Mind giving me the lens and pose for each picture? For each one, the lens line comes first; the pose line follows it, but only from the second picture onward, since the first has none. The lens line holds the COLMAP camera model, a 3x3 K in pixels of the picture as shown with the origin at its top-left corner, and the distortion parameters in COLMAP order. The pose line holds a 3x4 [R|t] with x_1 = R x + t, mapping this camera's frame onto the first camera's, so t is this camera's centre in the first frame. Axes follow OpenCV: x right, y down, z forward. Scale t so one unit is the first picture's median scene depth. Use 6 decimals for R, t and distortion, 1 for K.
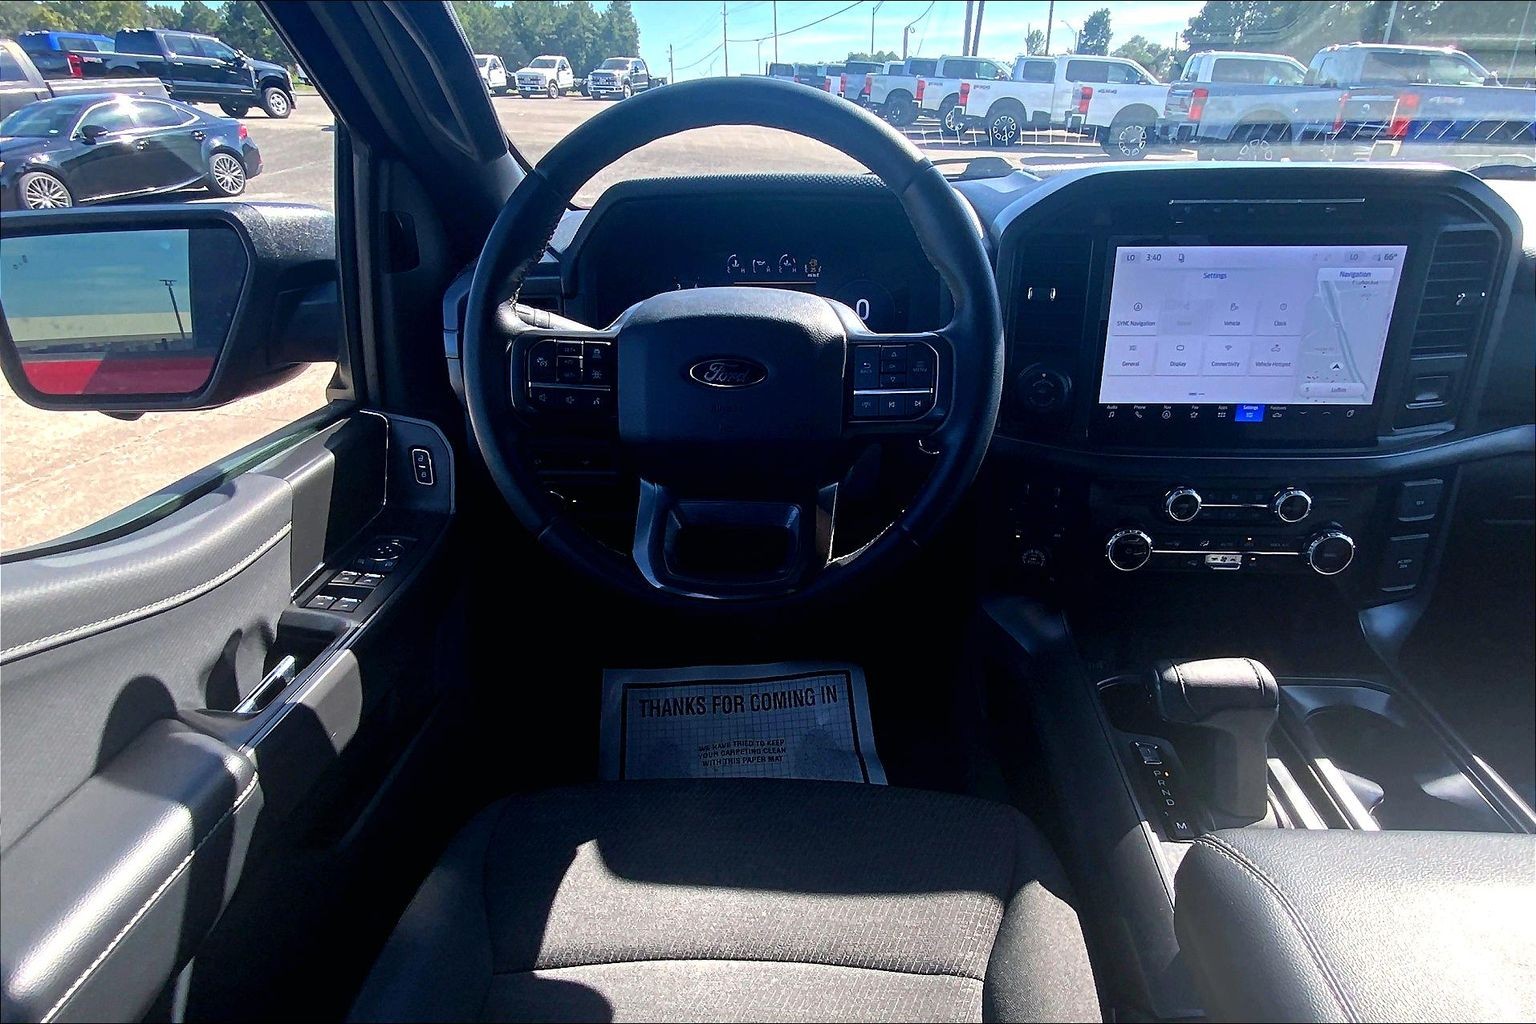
lens RADIAL K [[848.5, 0, 816.7], [0, 848.5, 541.7], [0, 0, 1]] dist [0.024592, -0.017020]
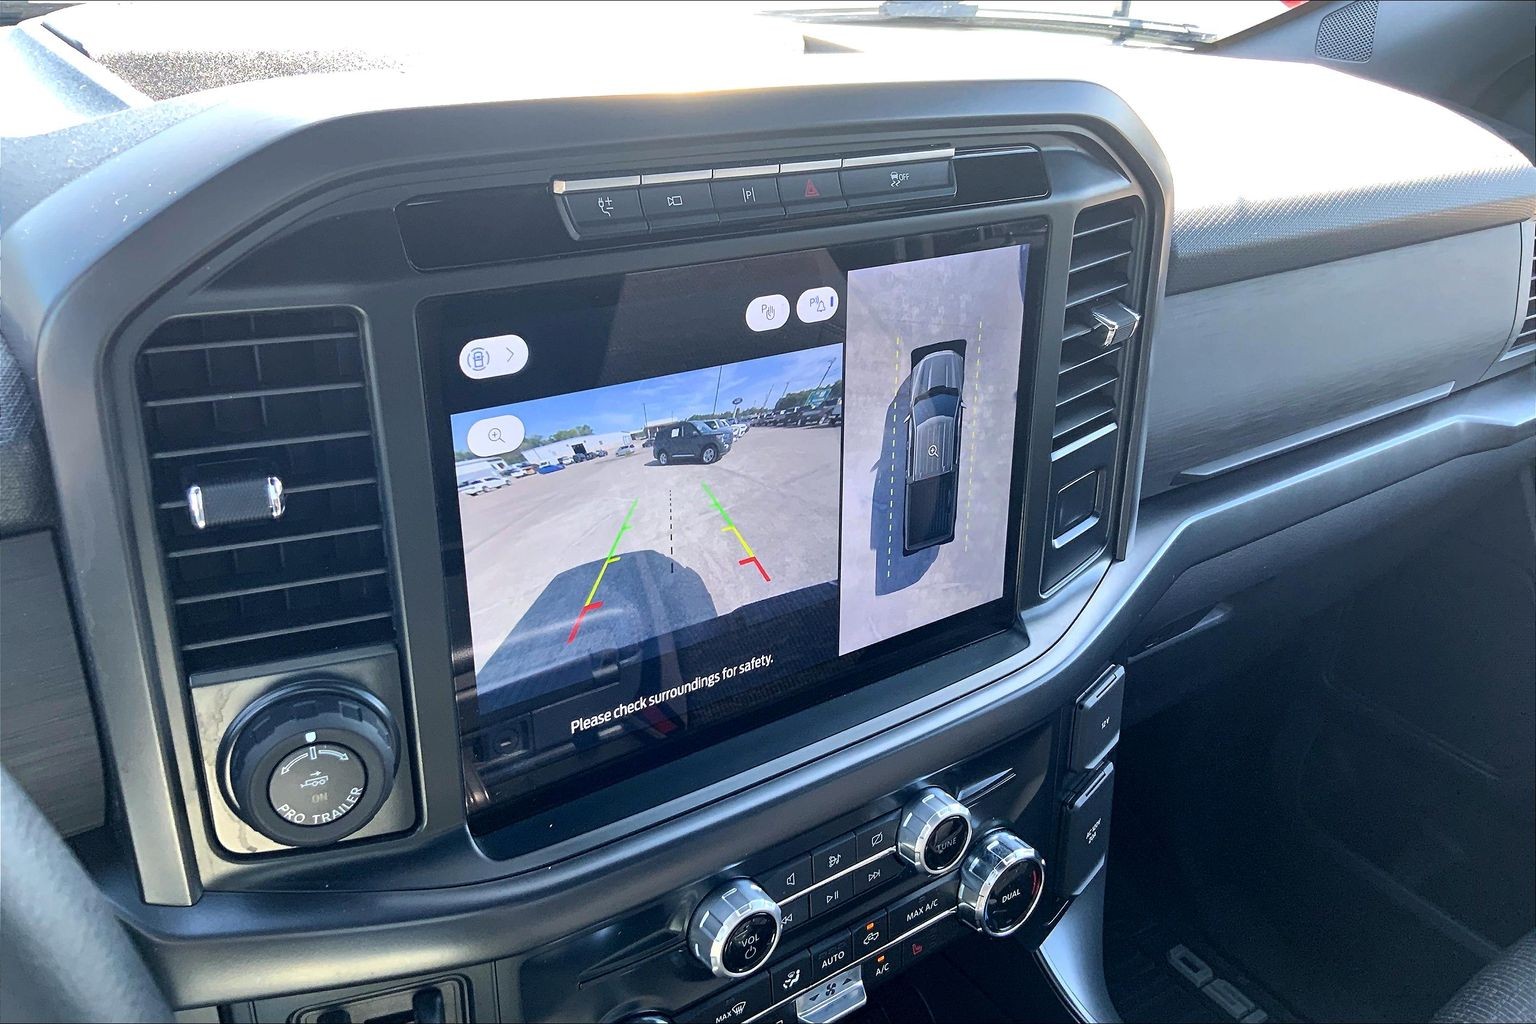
lens RADIAL K [[1286.7, 0, 762.2], [0, 1286.7, 510.3], [0, 0, 1]] dist [0.066672, -0.143892]
pose [[0.765456, -0.232067, 0.600185, 0.121599], [0.215140, 0.971327, 0.101190, -0.275573], [-0.606459, 0.051668, 0.793434, 0.492236]]
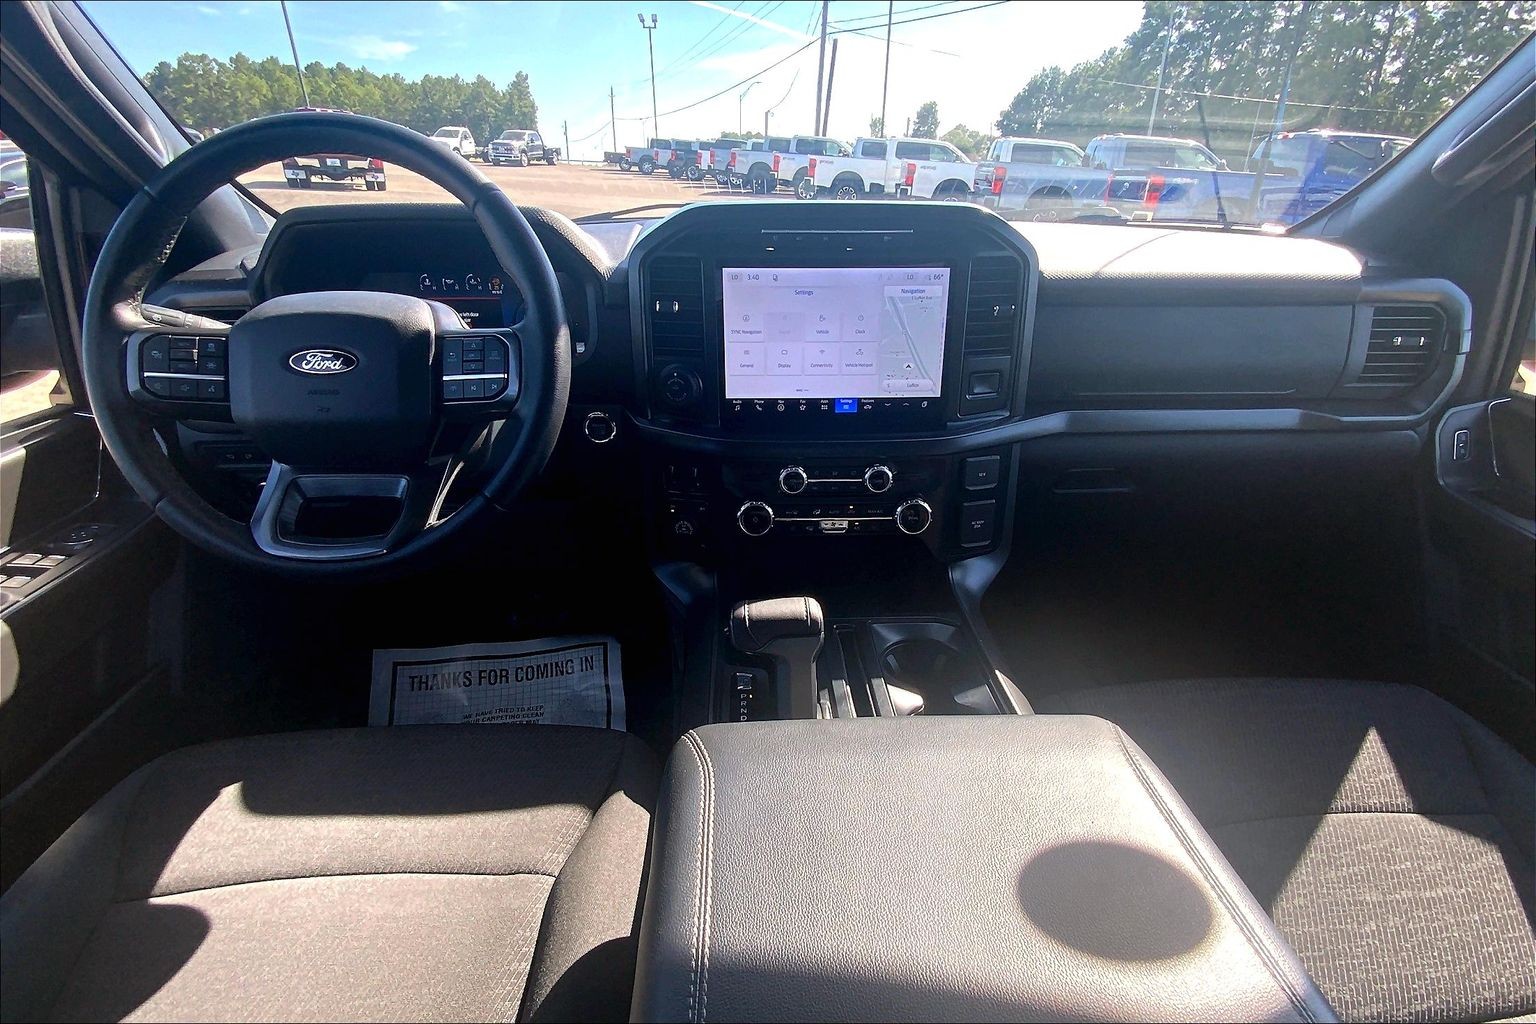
lens RADIAL K [[734.9, 0, 780.7], [0, 734.9, 532.2], [0, 0, 1]] dist [0.048214, -0.041966]
pose [[0.995028, -0.026098, 0.096120, 0.294988], [0.028624, 0.999278, -0.024995, 0.053829], [-0.095398, 0.027622, 0.995056, -0.040558]]
